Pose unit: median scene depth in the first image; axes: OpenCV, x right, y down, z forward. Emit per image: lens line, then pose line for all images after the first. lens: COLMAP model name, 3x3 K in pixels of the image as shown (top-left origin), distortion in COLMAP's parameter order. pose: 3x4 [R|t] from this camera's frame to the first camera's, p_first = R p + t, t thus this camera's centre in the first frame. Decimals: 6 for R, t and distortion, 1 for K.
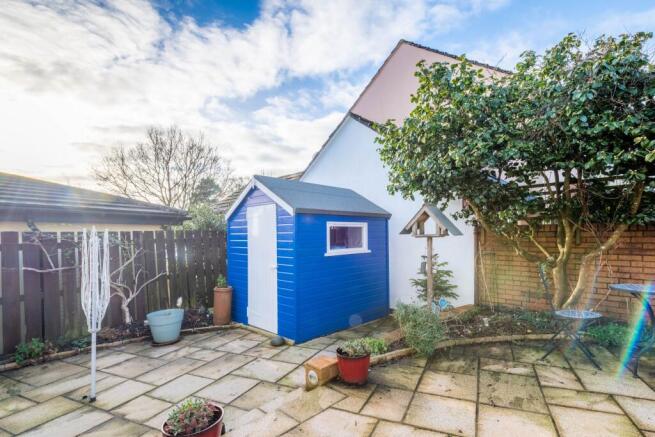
lens RADIAL K [[306.8, 0, 342.7], [0, 306.8, 239.0], [0, 0, 1]] dist [0.018712, 0.000072]
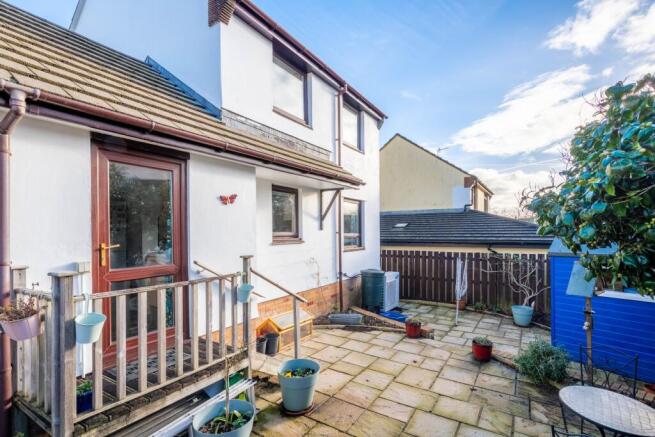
lens RADIAL K [[306.8, 0, 345.5], [0, 306.8, 234.4], [0, 0, 1]] dist [0.018712, 0.000072]
pose [[-0.121112, 0.019318, -0.992451, 1.687154], [-0.003304, 0.999797, 0.019864, -0.260637], [0.992633, 0.005685, -0.121024, 0.384519]]
